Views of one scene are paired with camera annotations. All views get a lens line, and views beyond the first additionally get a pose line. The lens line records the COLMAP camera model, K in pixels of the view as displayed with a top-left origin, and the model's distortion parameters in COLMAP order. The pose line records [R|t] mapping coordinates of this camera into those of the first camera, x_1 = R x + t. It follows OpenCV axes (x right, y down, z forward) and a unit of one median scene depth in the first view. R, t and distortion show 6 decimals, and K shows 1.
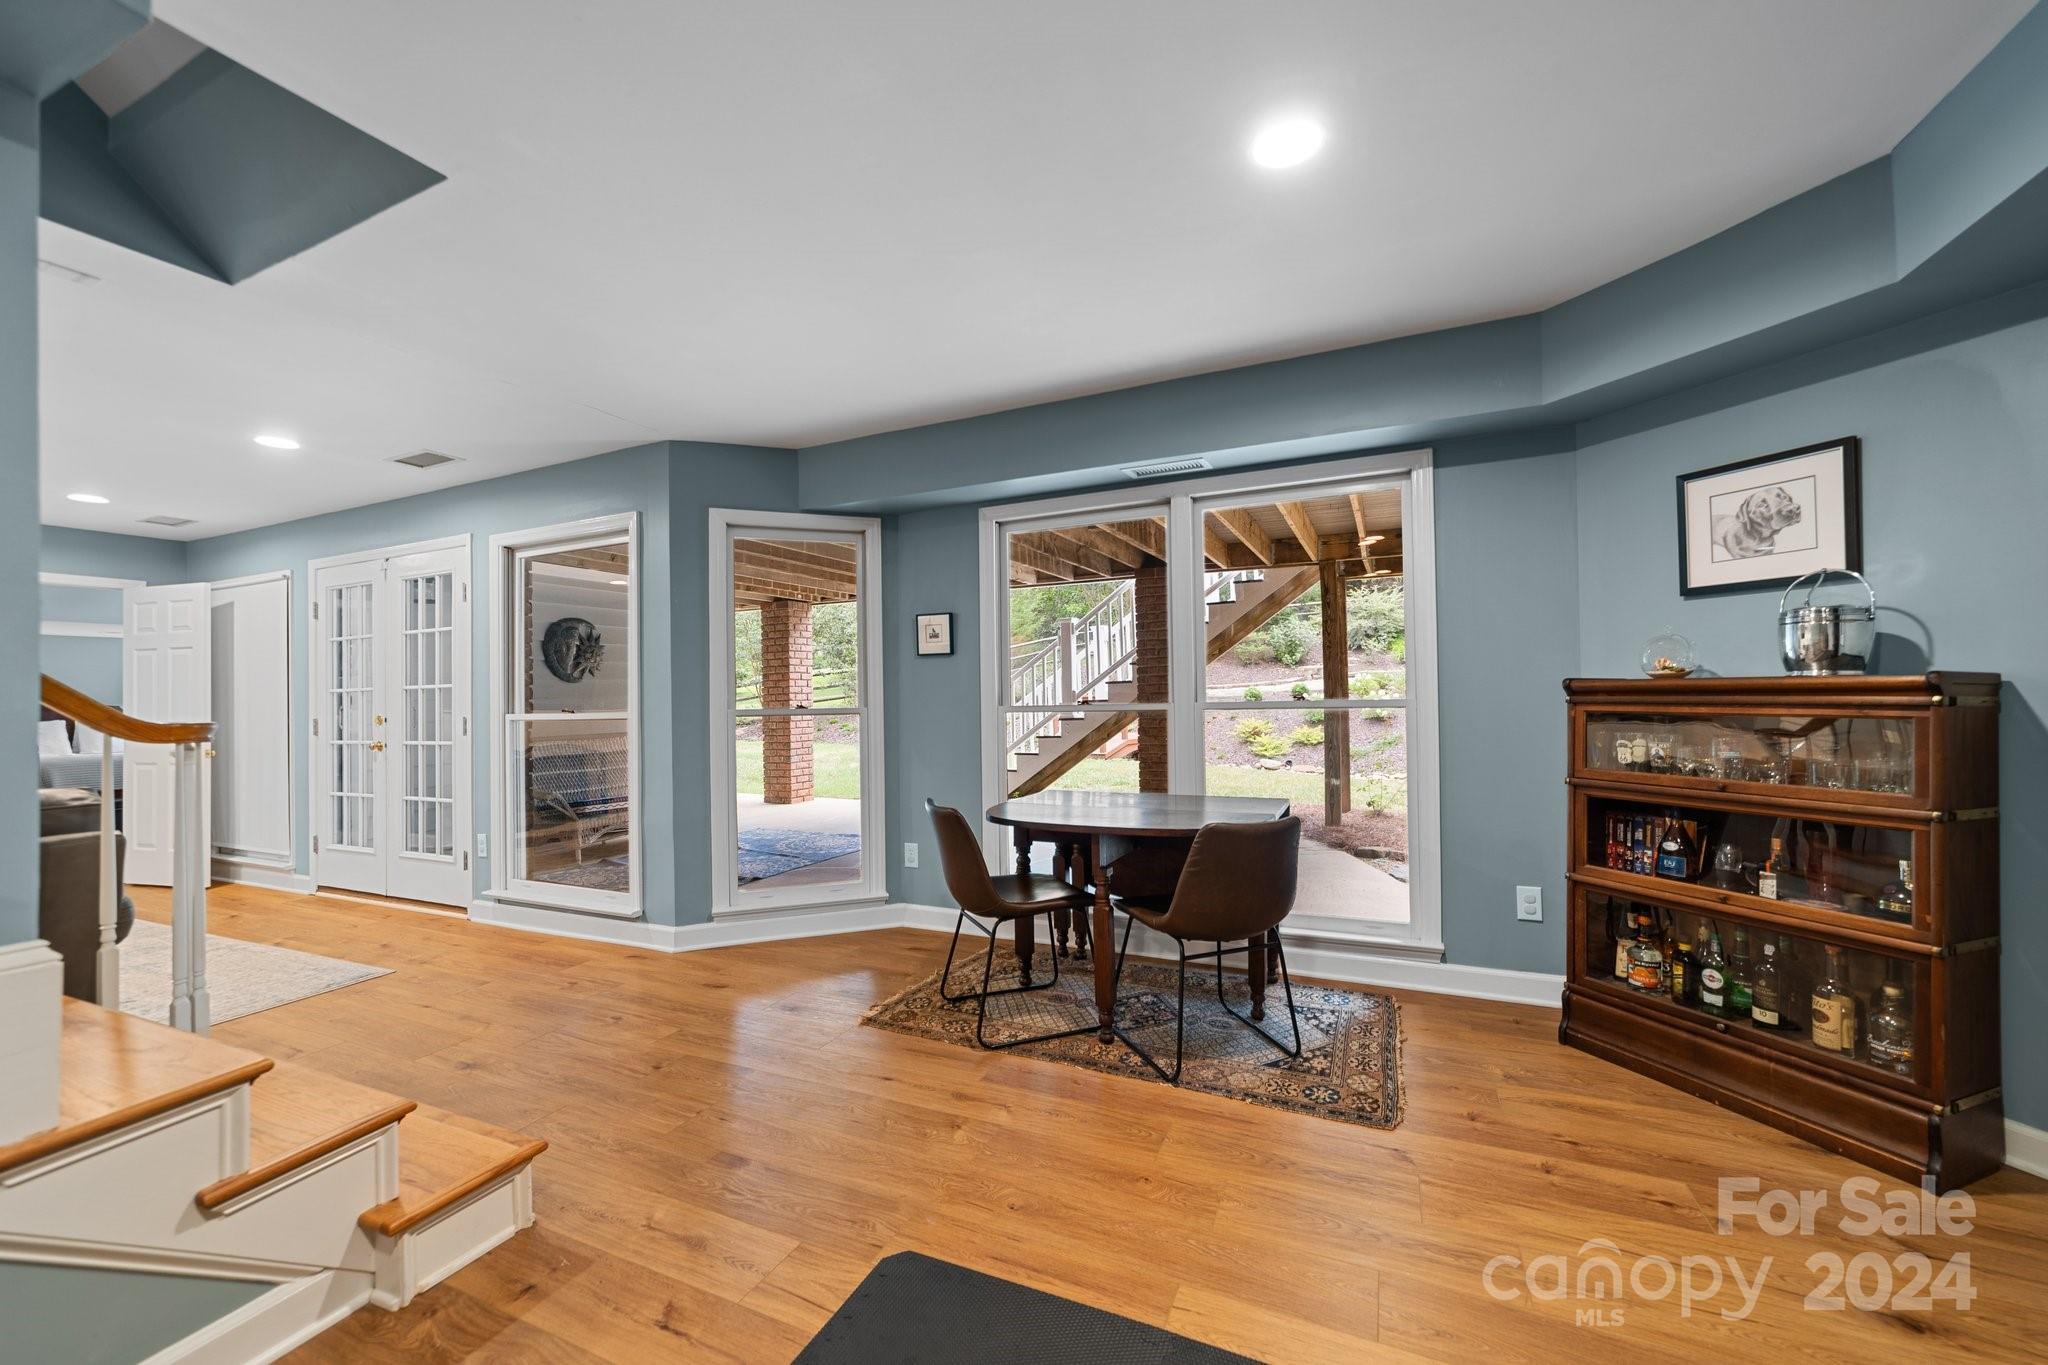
lens RADIAL K [[795.2, 0, 1020.5], [0, 795.2, 689.6], [0, 0, 1]] dist [-0.022926, 0.011158]
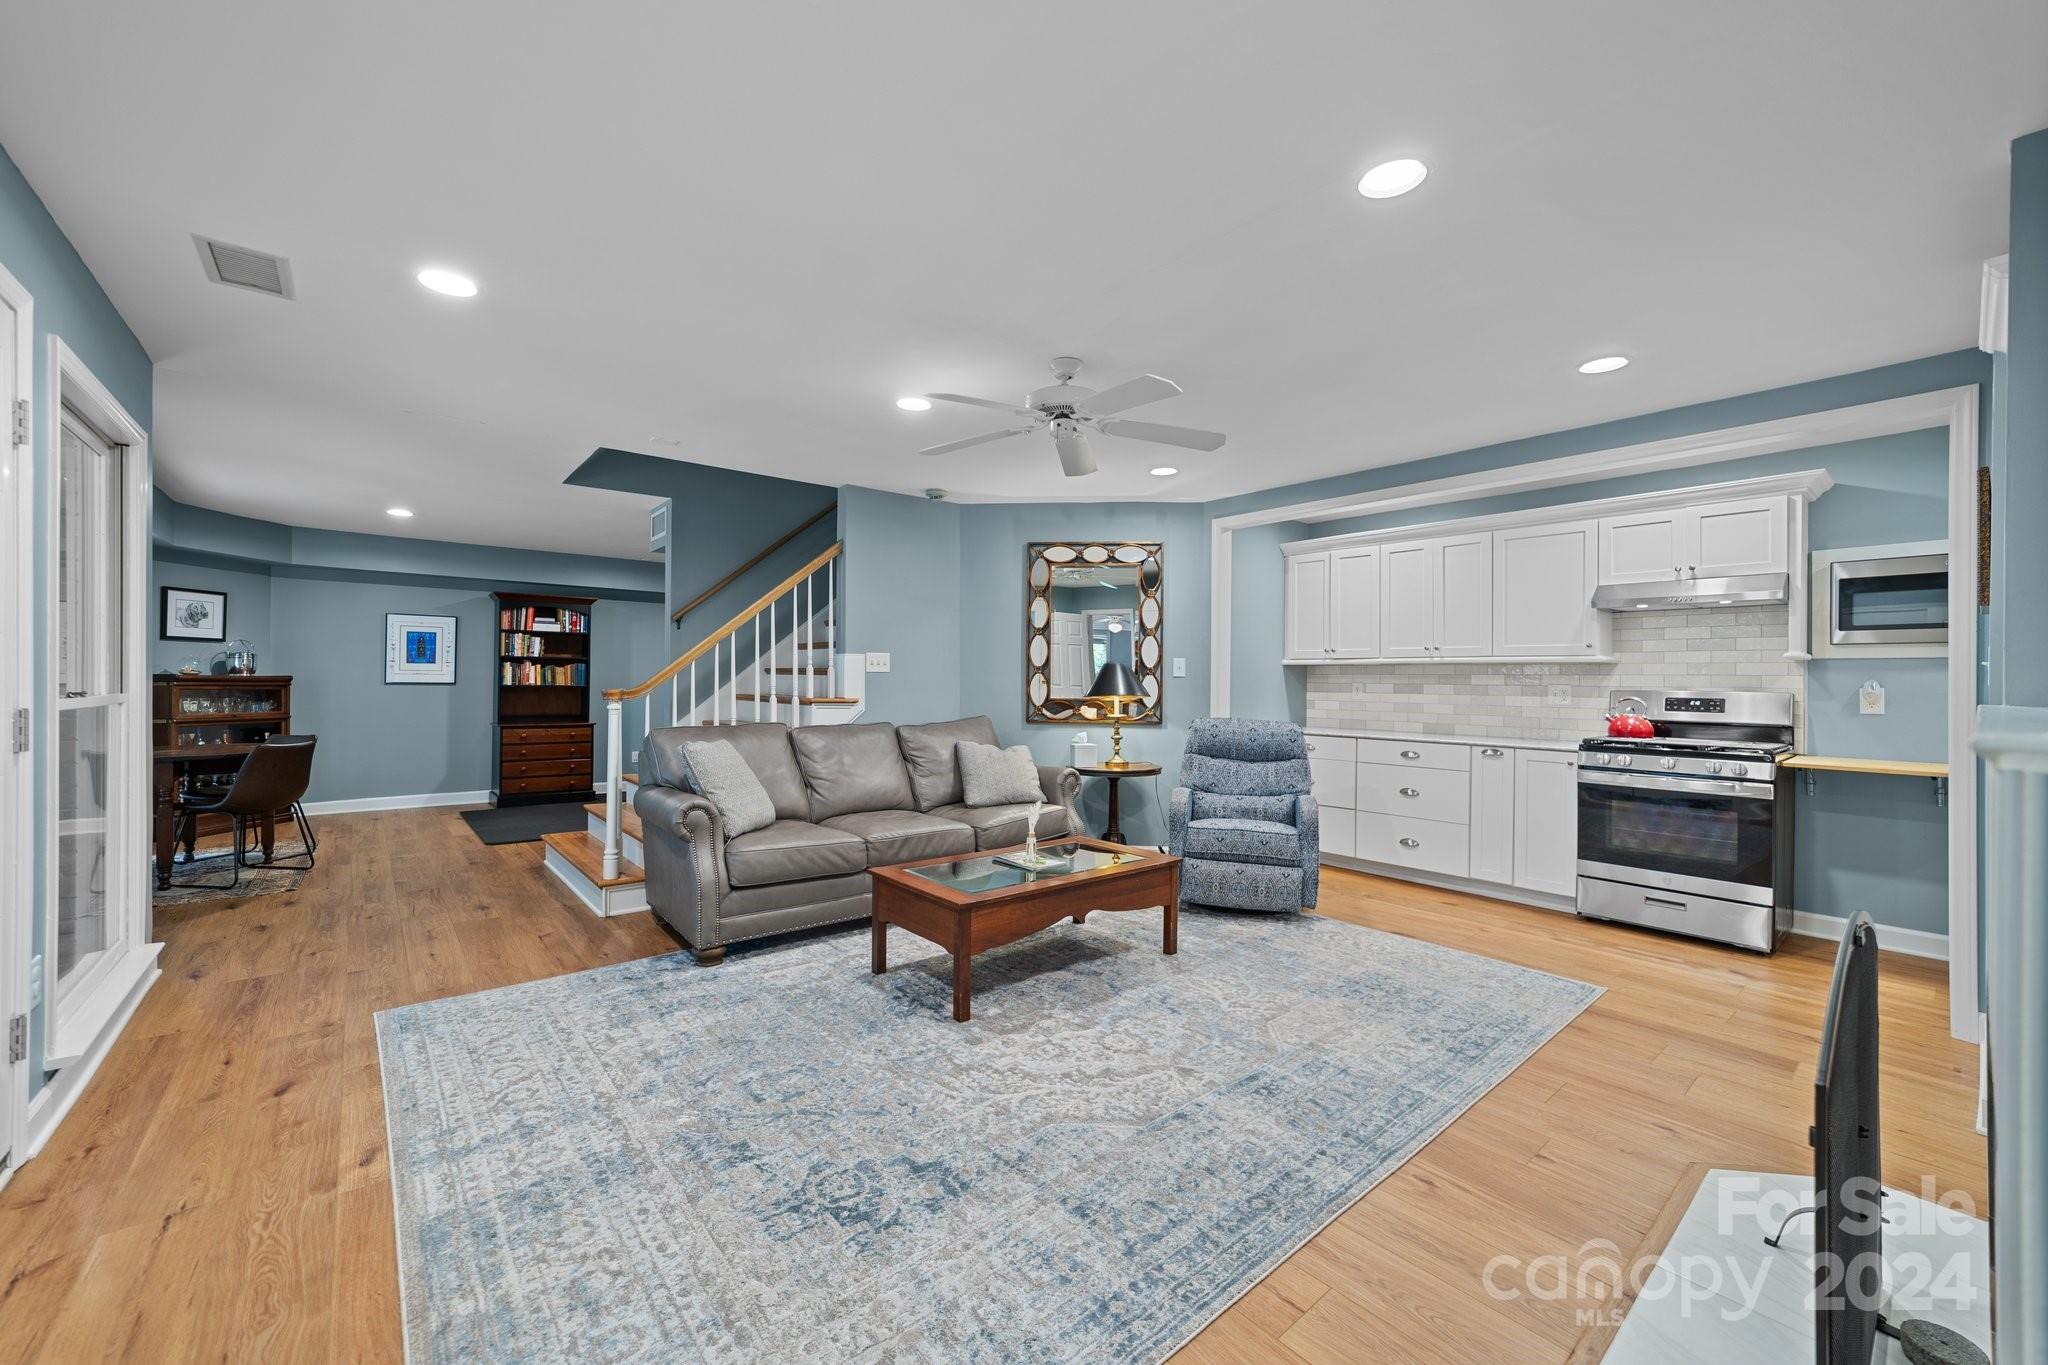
lens RADIAL K [[795.2, 0, 1020.5], [0, 795.2, 689.6], [0, 0, 1]] dist [-0.022926, 0.011158]
pose [[-0.897663, 0.007448, 0.440619, -1.628942], [0.007477, 0.999971, -0.001669, 0.032972], [-0.440618, 0.001797, -0.897693, 1.339164]]
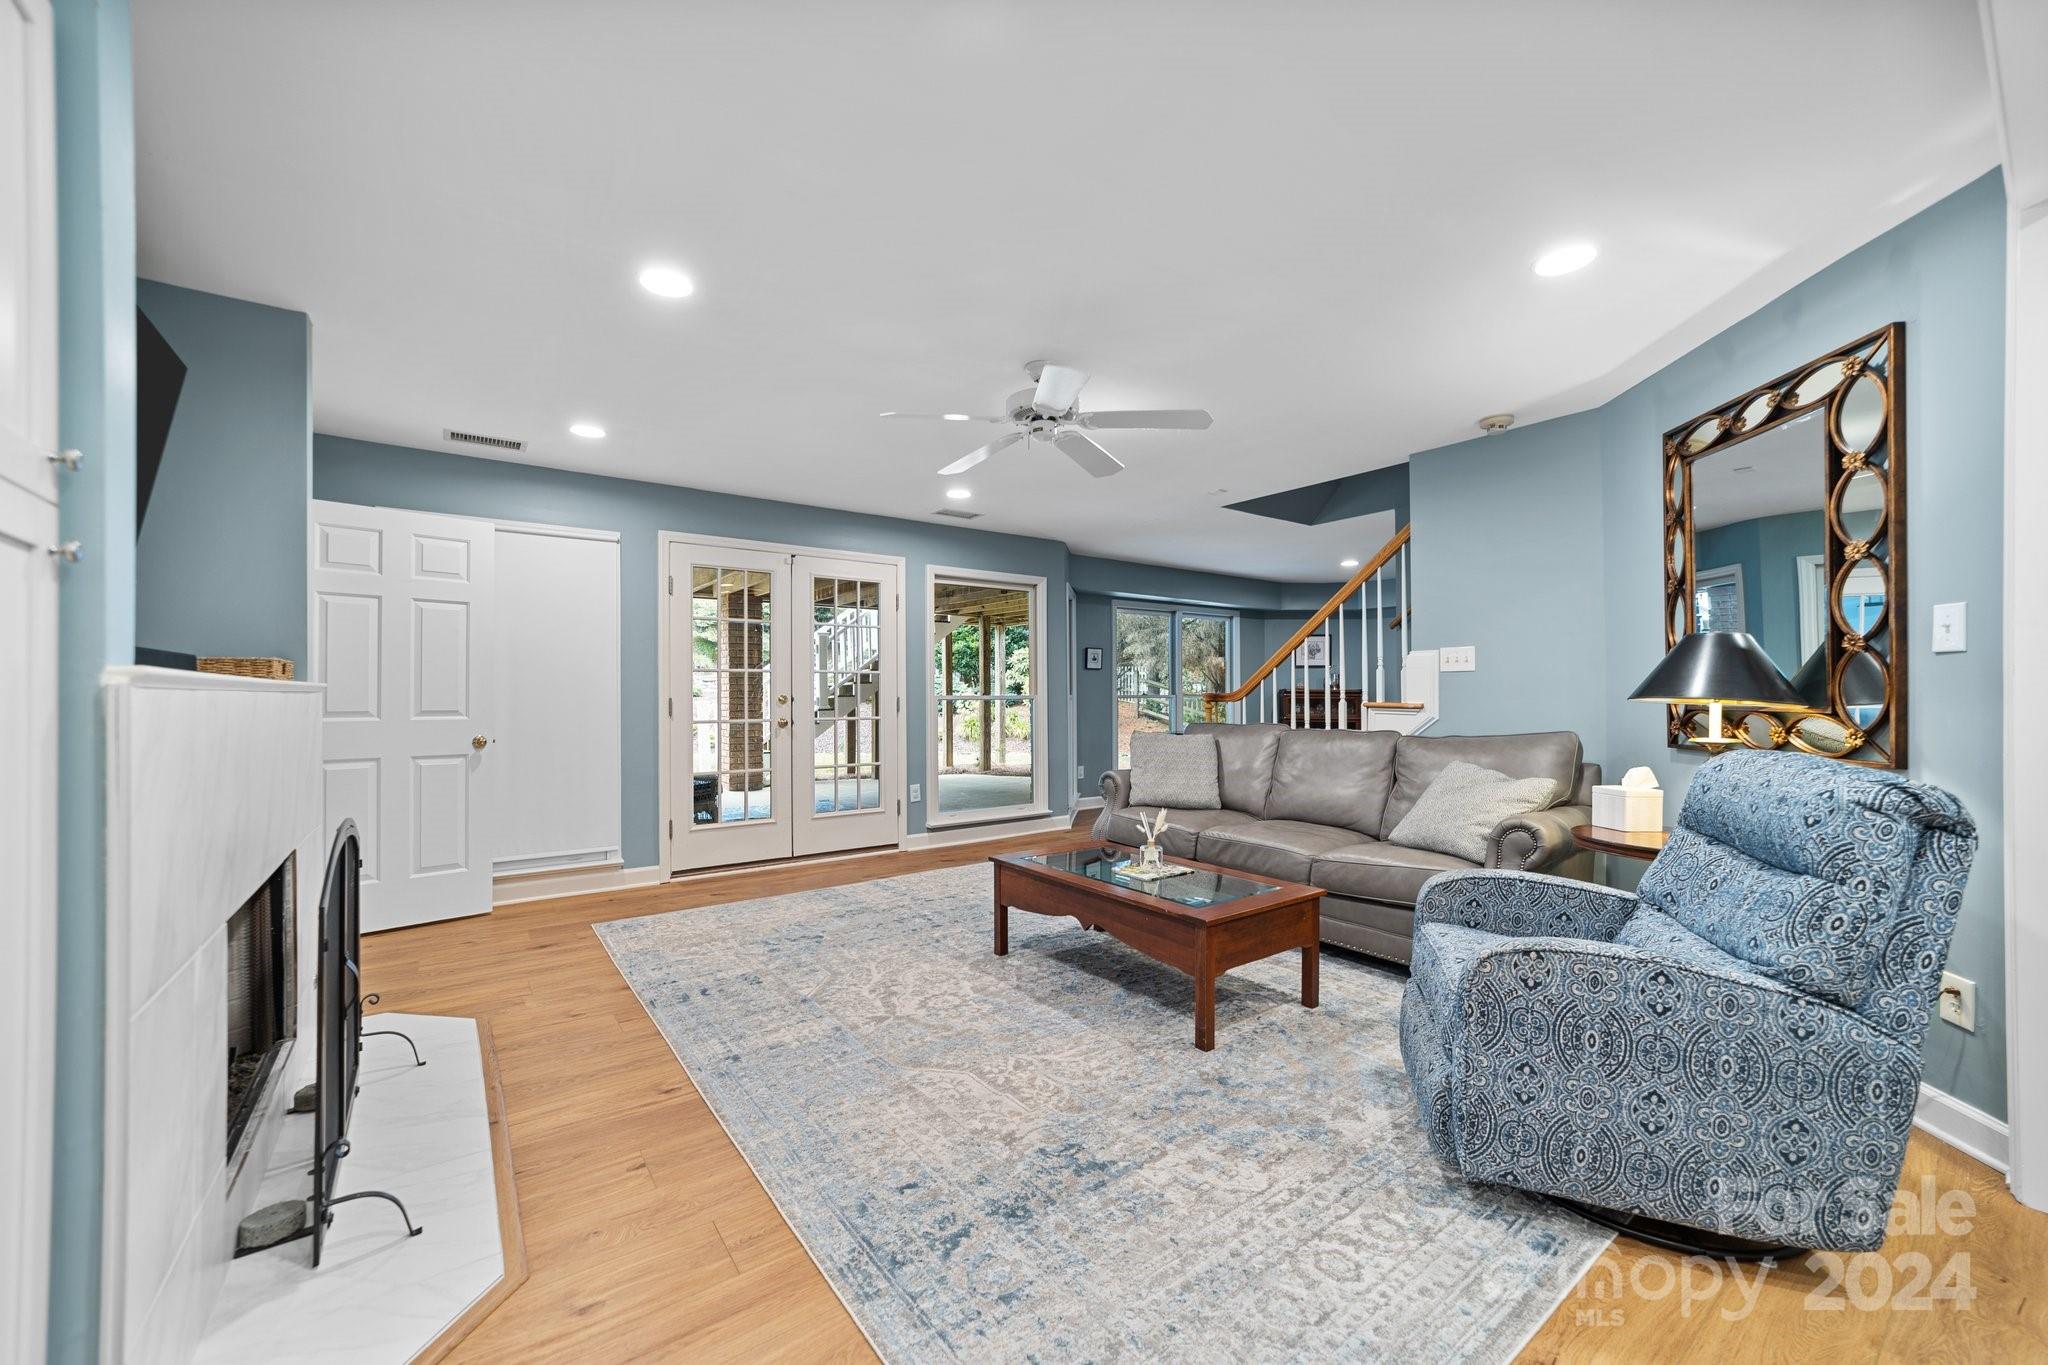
lens RADIAL K [[795.2, 0, 1020.5], [0, 795.2, 689.6], [0, 0, 1]] dist [-0.022926, 0.011158]
pose [[0.492709, 0.026423, 0.869793, -2.049309], [-0.013290, 0.999651, -0.022839, 0.057349], [-0.870093, -0.000307, 0.492888, 0.204327]]
